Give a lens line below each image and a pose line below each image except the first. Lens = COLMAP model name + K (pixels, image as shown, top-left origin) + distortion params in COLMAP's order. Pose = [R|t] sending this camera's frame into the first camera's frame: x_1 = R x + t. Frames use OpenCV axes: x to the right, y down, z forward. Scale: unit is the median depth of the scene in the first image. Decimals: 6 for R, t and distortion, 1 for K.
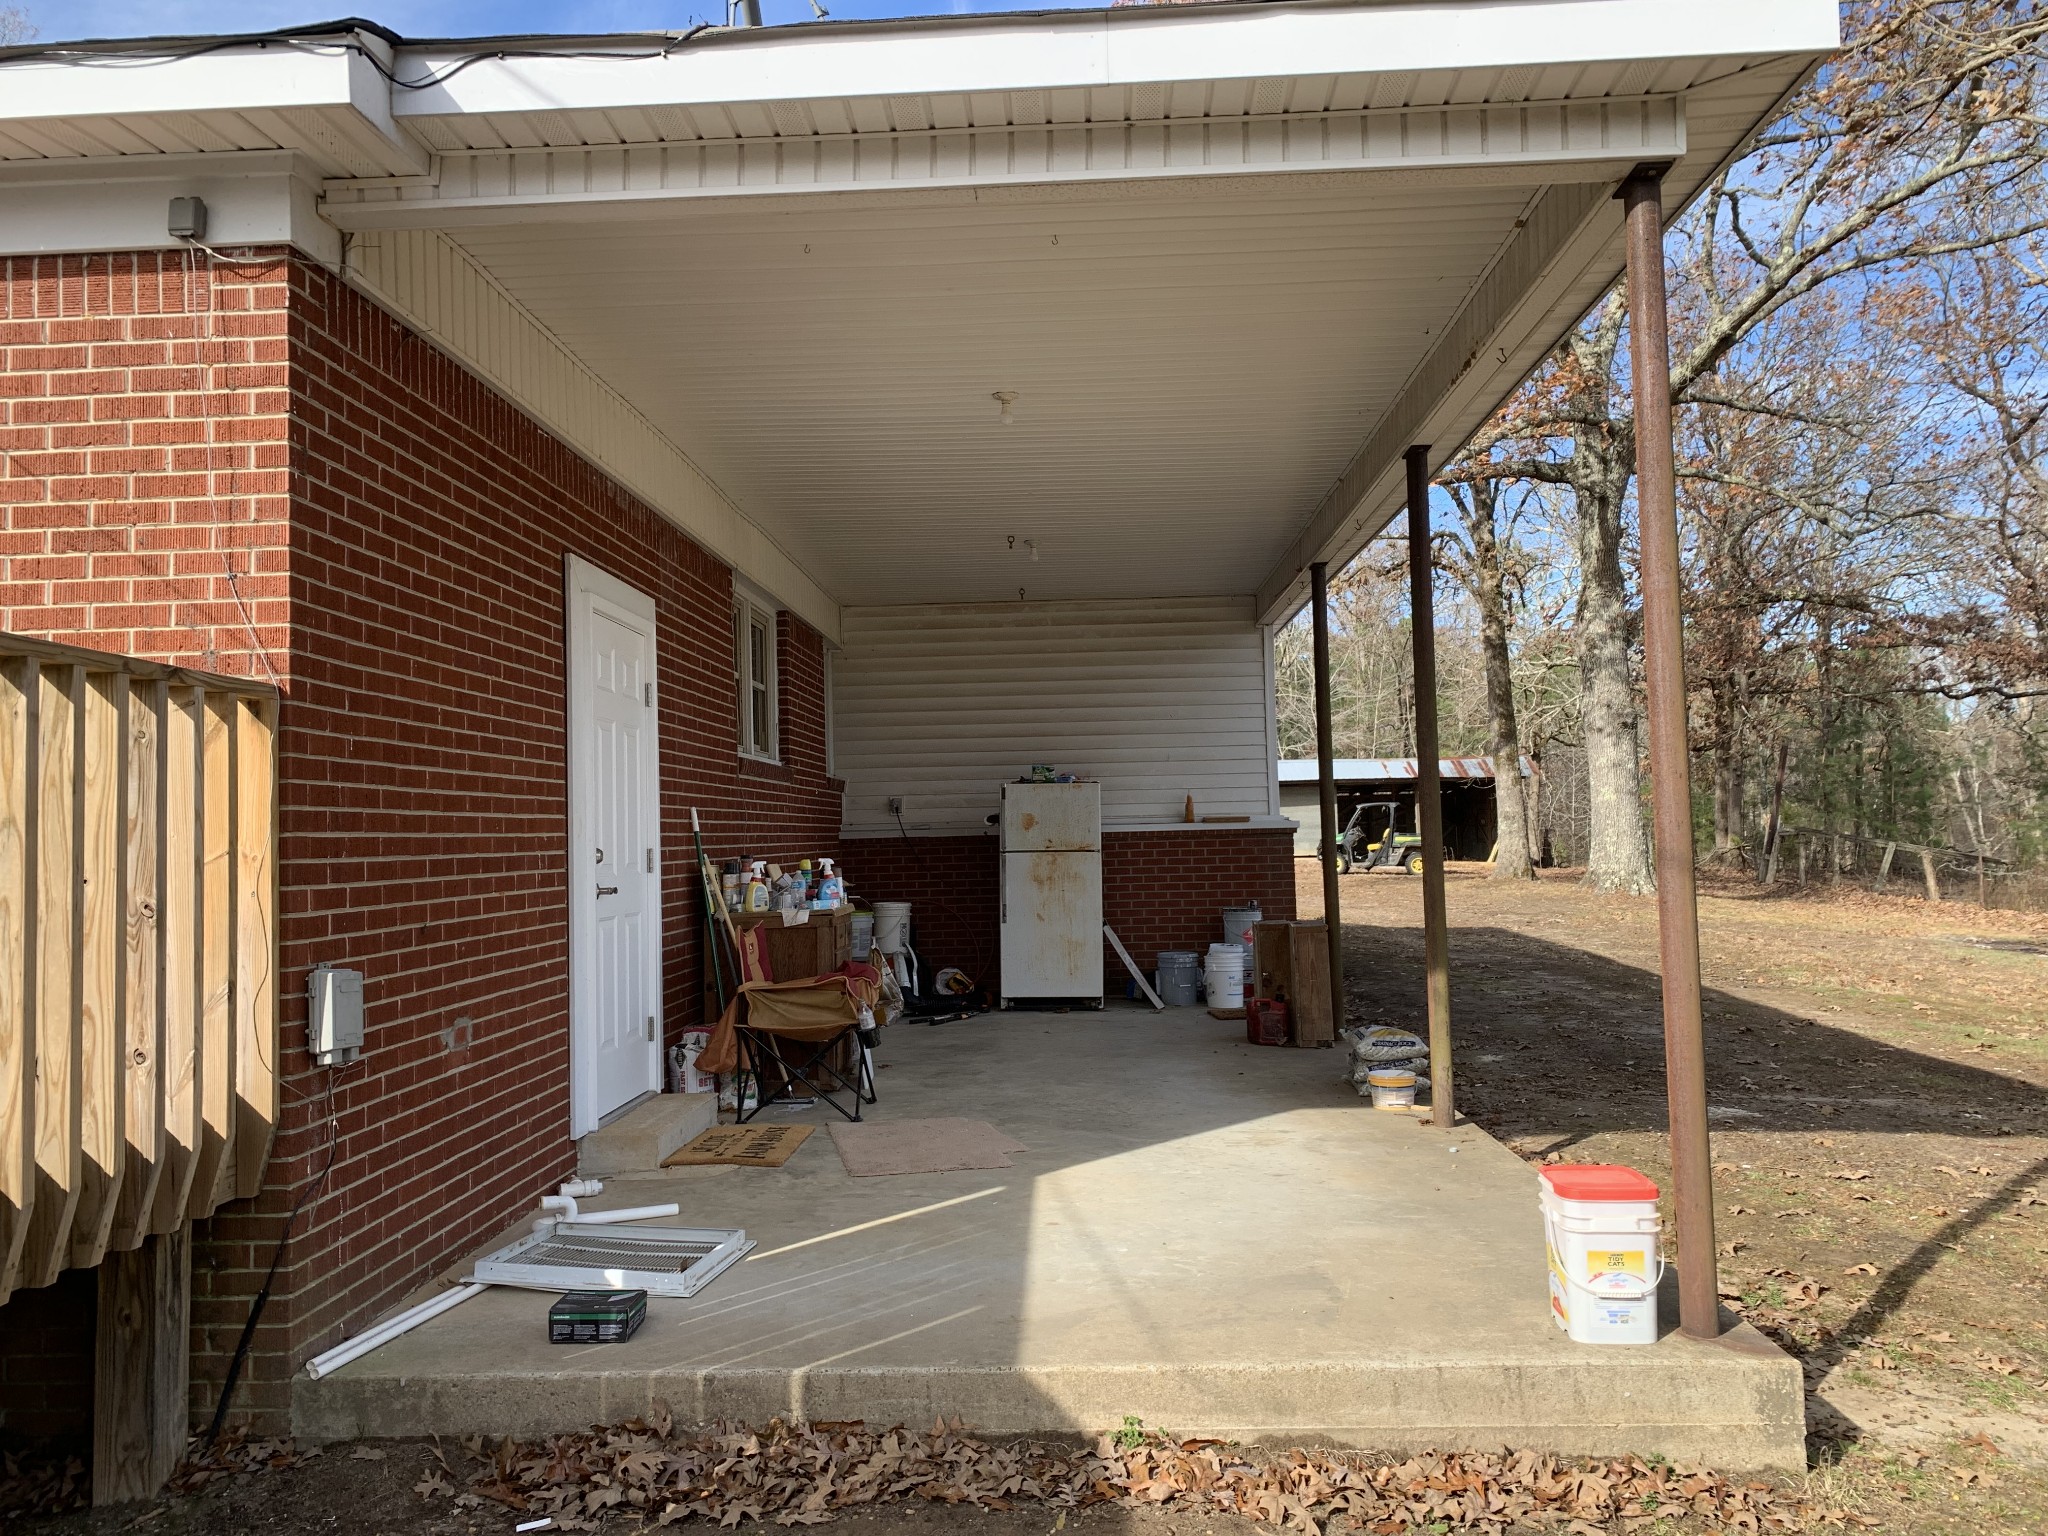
lens RADIAL K [[1571.4, 0, 1020.3], [0, 1571.4, 739.8], [0, 0, 1]] dist [0.088849, 0.000035]
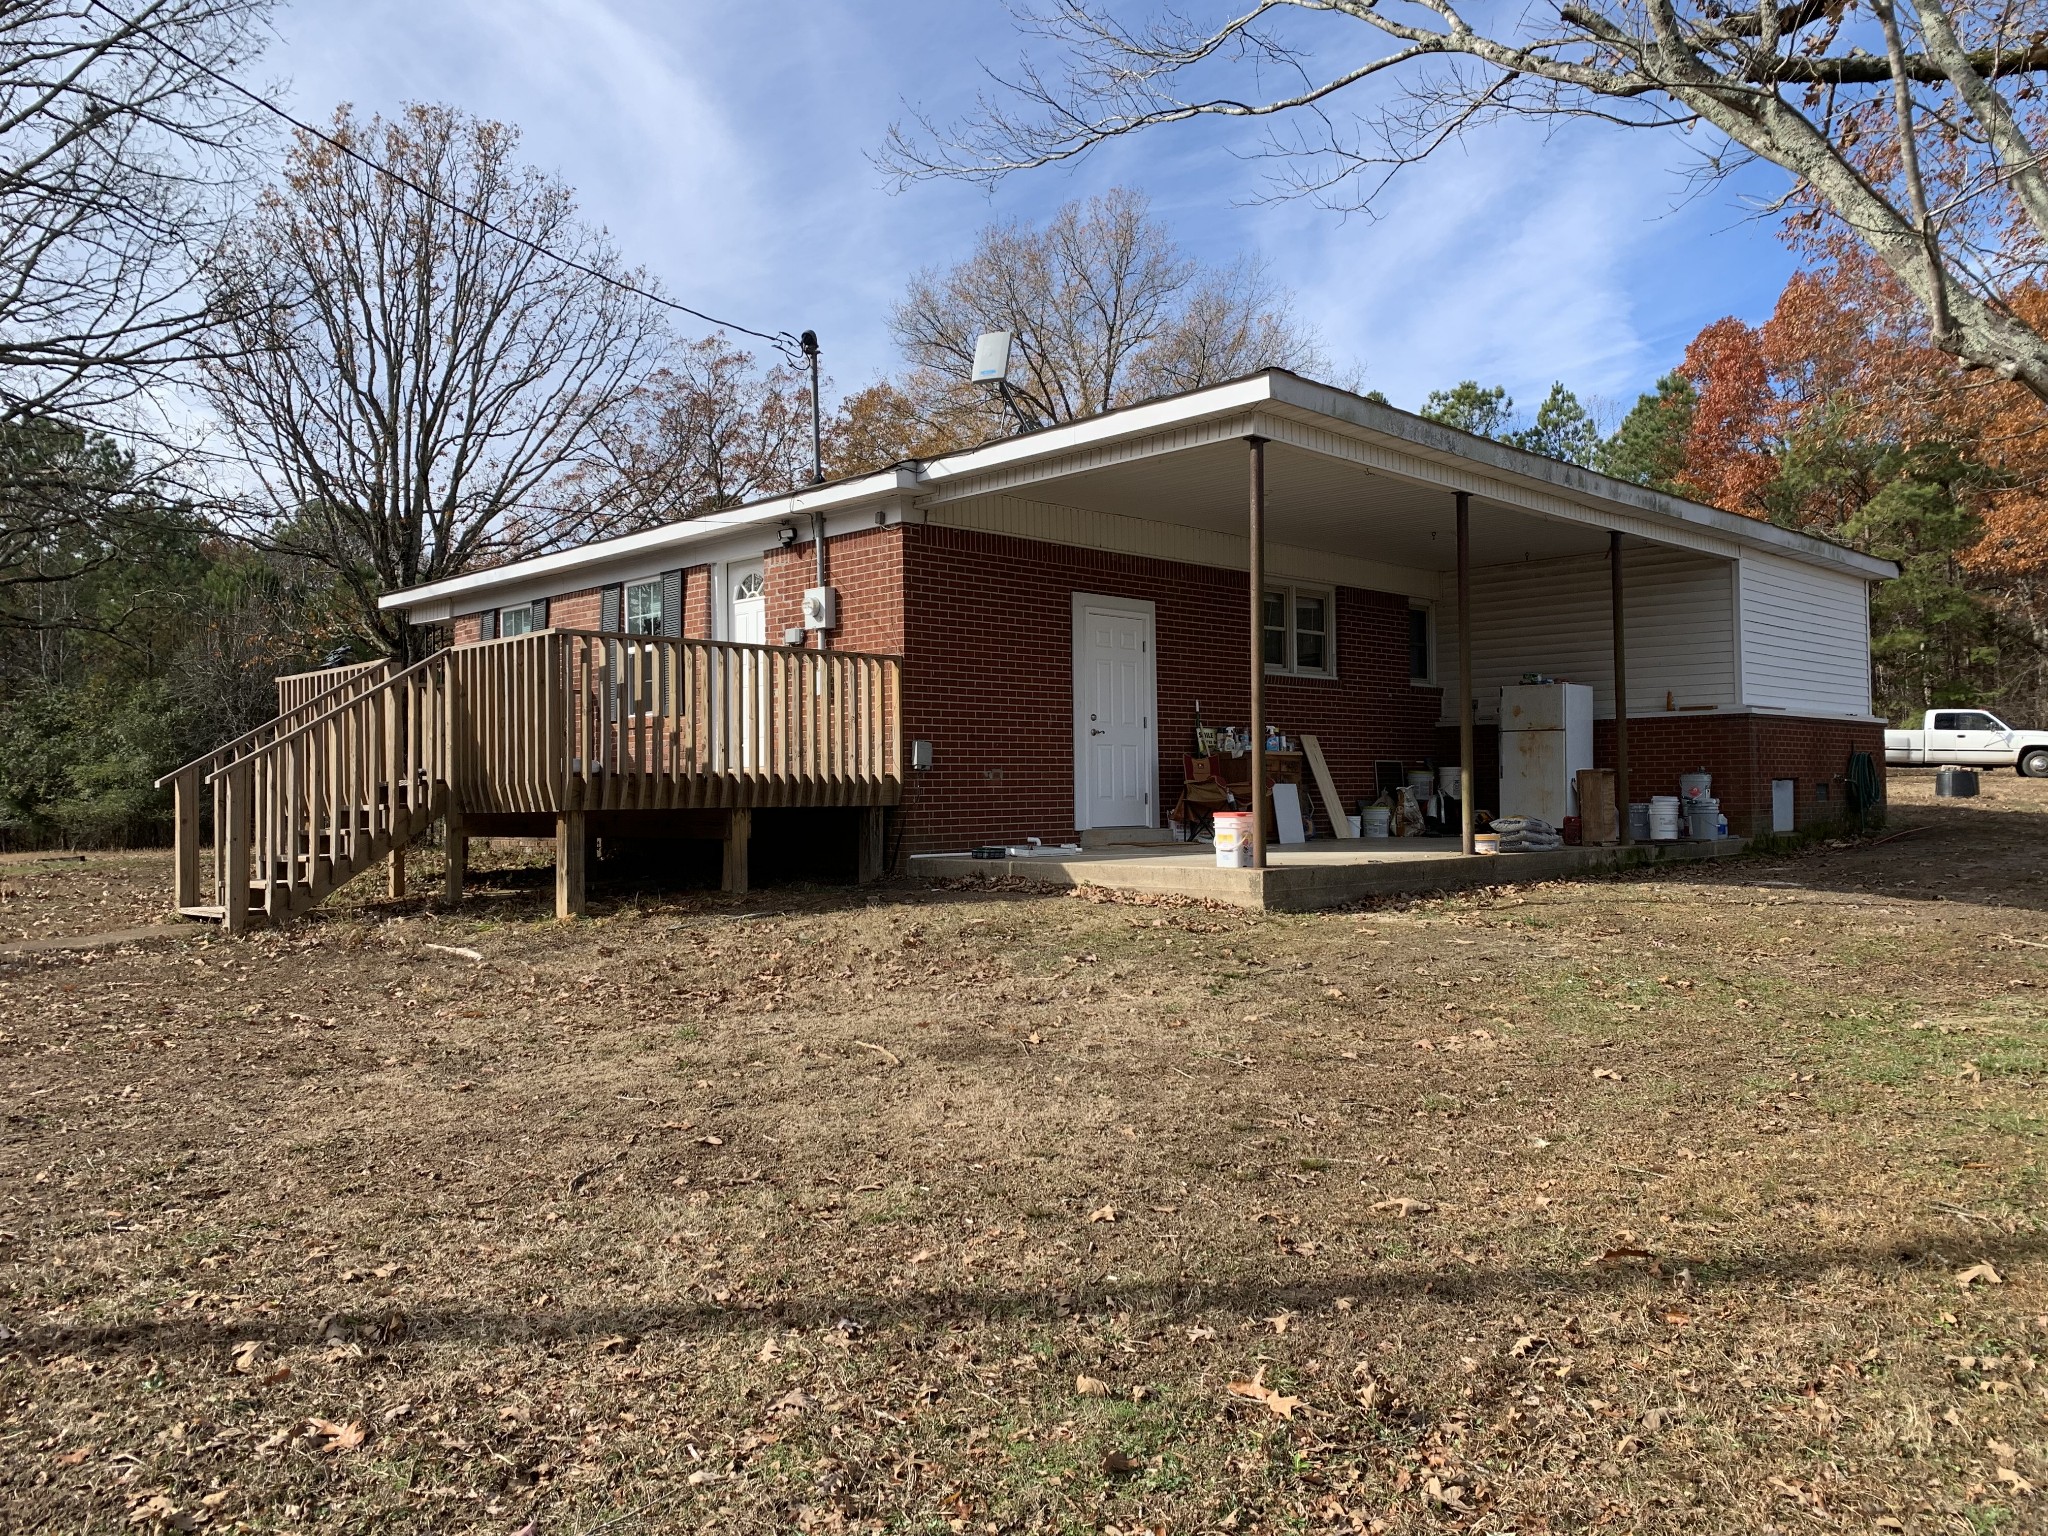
lens RADIAL K [[1522.5, 0, 1024.0], [0, 1522.5, 768.0], [0, 0, 1]] dist [0.254587, -0.000941]
pose [[0.740711, 0.012184, -0.671713, 1.848747], [0.029968, 0.998241, 0.051154, 0.044335], [0.671155, -0.058020, 0.739043, -1.188217]]
